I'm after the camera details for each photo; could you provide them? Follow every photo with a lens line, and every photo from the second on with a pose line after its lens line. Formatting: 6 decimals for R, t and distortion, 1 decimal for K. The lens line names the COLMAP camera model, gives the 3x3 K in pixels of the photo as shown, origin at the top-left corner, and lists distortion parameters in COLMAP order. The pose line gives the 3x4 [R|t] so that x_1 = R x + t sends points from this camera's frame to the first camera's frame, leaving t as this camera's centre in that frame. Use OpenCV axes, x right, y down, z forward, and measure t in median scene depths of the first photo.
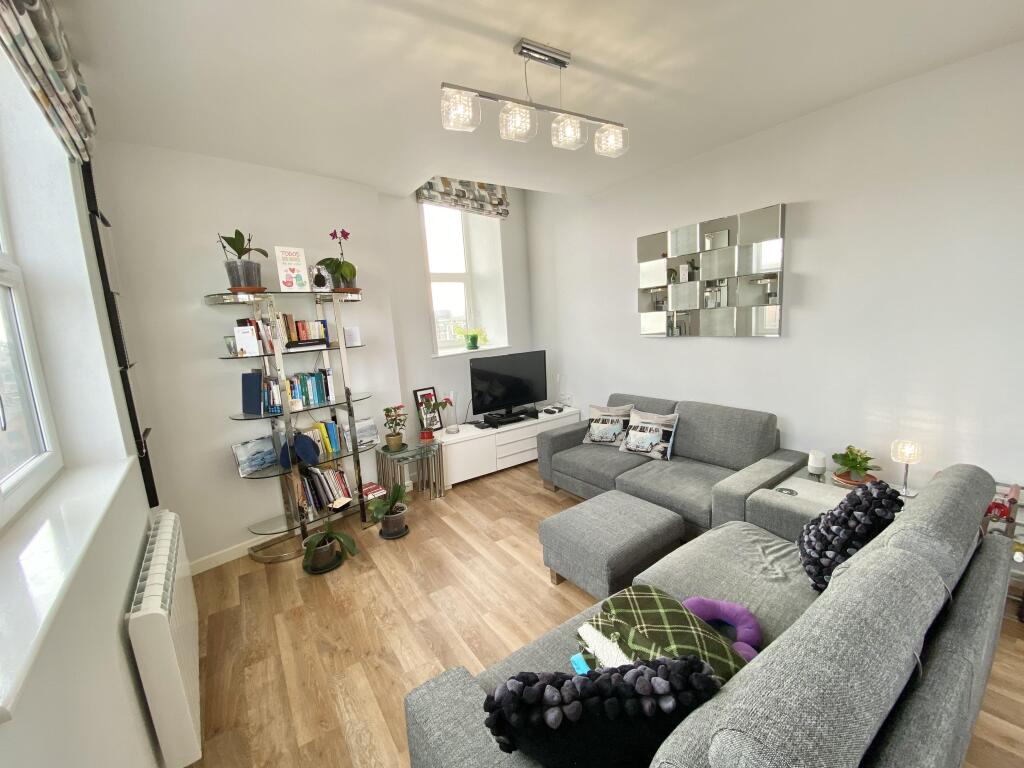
lens RADIAL K [[417.9, 0, 518.7], [0, 417.9, 382.3], [0, 0, 1]] dist [-0.009661, -0.002002]
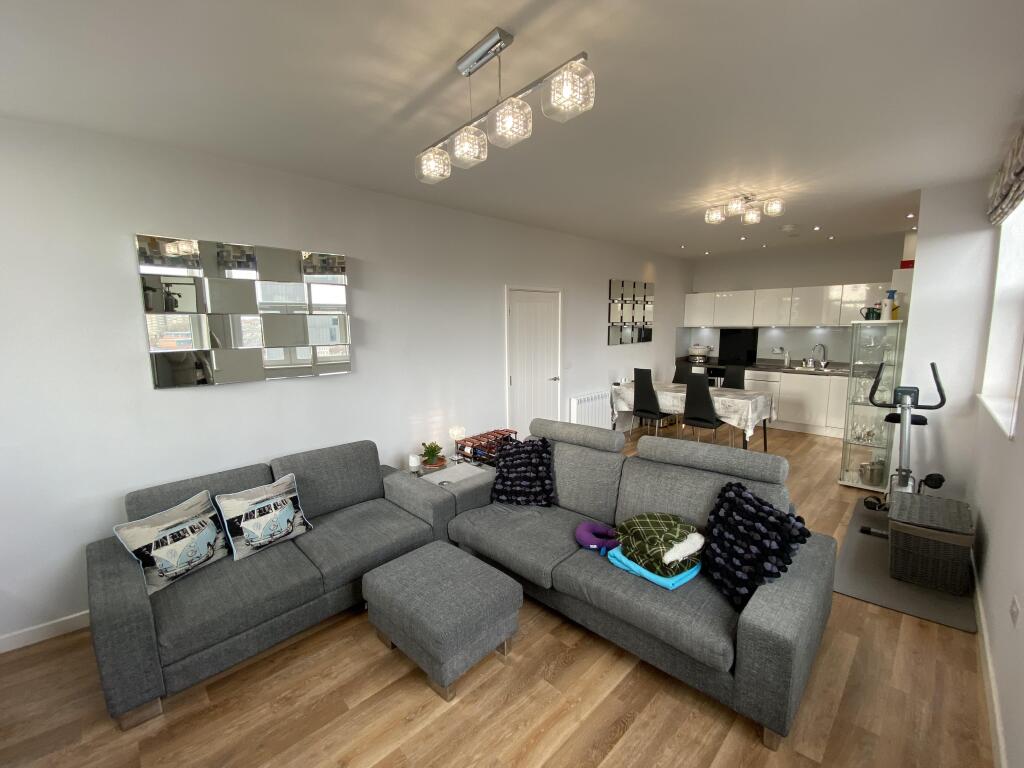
lens RADIAL K [[417.9, 0, 490.7], [0, 417.9, 382.2], [0, 0, 1]] dist [-0.009661, -0.002002]
pose [[-0.139192, -0.067202, 0.987982, -0.472813], [0.179878, 0.979381, 0.091959, -0.105556], [-0.973791, 0.190516, -0.124234, 0.683843]]
